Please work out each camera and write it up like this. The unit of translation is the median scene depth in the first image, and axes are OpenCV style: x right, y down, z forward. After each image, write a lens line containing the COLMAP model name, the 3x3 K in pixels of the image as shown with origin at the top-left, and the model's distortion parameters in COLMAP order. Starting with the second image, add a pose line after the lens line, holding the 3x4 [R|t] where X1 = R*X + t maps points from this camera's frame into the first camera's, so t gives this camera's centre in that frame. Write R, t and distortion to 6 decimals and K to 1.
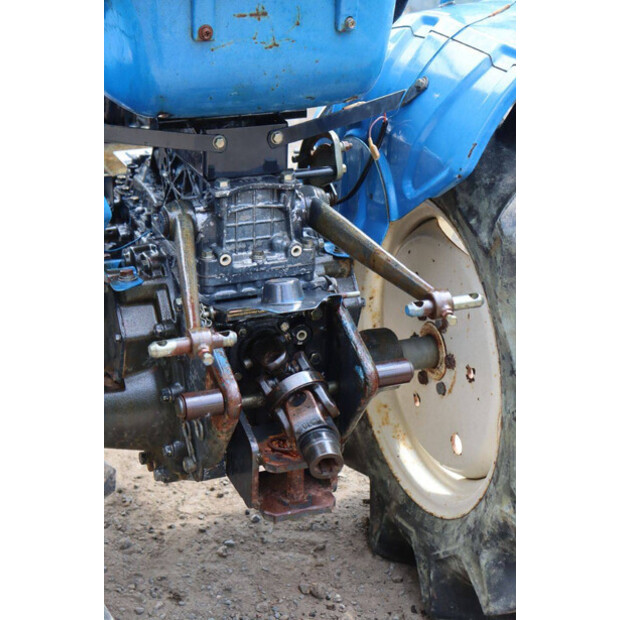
lens RADIAL K [[1391.6, 0, 310.0], [0, 1391.6, 310.0], [0, 0, 1]] dist [0.398990, 0.258052]
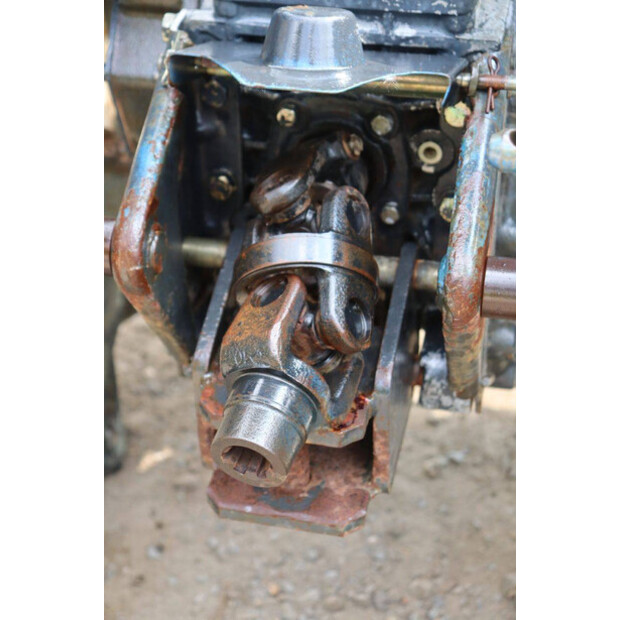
lens RADIAL K [[1280.1, 0, 310.0], [0, 1280.1, 310.0], [0, 0, 1]] dist [0.262910, 0.173650]
pose [[0.818298, 0.294806, -0.493436, 0.193836], [-0.192618, 0.949462, 0.247830, -0.031533], [0.541560, -0.107754, 0.833728, 0.638790]]
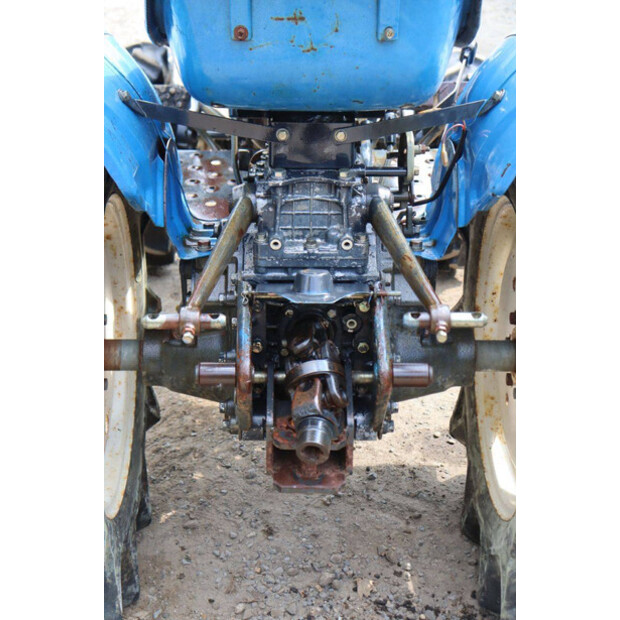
lens RADIAL K [[1204.5, 0, 310.0], [0, 1204.5, 310.0], [0, 0, 1]] dist [0.282691, 0.195848]
pose [[0.930057, 0.154899, -0.333167, 0.277522], [-0.135998, 0.987516, 0.079478, -0.062775], [0.341319, -0.028609, 0.939512, 0.133705]]
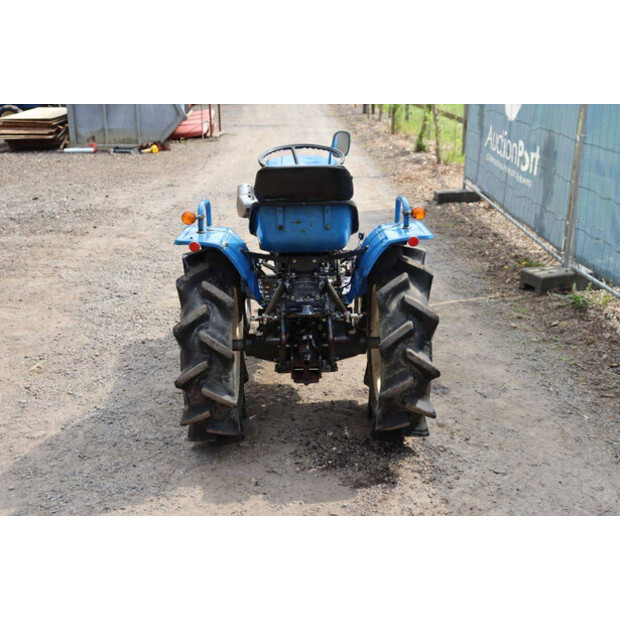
lens RADIAL K [[789.9, 0, 325.5], [0, 789.9, 310.6], [0, 0, 1]] dist [-0.038968, 0.326487]
pose [[0.937592, 0.081604, -0.338025, 0.595843], [-0.110718, 0.991541, -0.067728, 0.100981], [0.329639, 0.100927, 0.938697, -0.614625]]
